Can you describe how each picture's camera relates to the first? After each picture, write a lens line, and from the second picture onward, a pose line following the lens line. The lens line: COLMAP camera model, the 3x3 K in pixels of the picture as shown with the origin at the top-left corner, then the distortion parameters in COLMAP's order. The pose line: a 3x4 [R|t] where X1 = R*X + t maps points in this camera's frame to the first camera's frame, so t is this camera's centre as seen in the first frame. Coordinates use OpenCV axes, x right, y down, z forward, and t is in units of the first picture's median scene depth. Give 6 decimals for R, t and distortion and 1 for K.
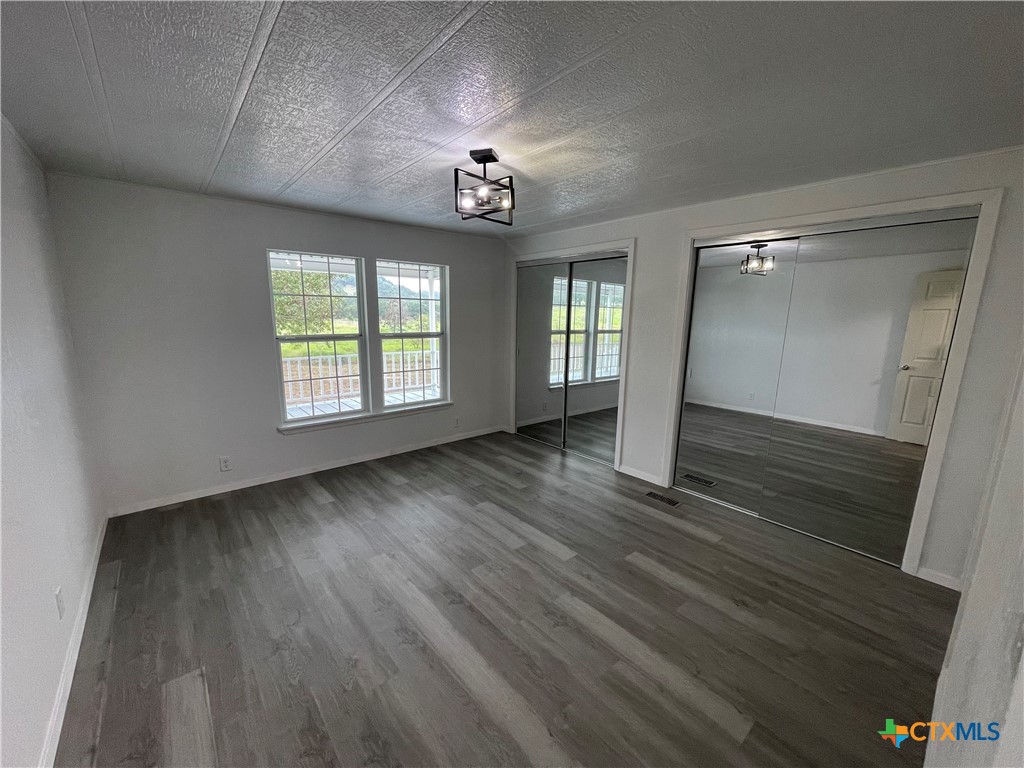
lens RADIAL K [[408.5, 0, 512.0], [0, 408.5, 384.0], [0, 0, 1]] dist [-0.000623, -0.000013]
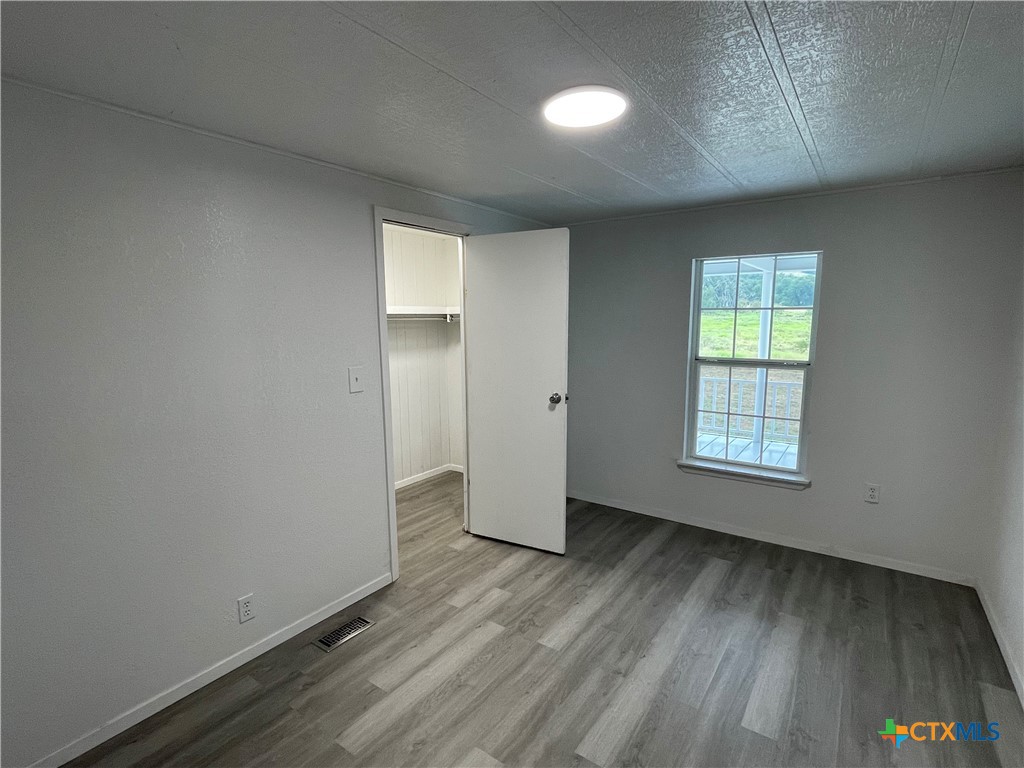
lens RADIAL K [[509.2, 0, 512.0], [0, 509.2, 384.0], [0, 0, 1]] dist [-0.000118, -0.000032]
pose [[0.248752, 0.095956, -0.963802, 0.441826], [-0.173188, 0.983450, 0.053213, -0.059381], [0.952958, 0.153682, 0.261254, 0.398419]]
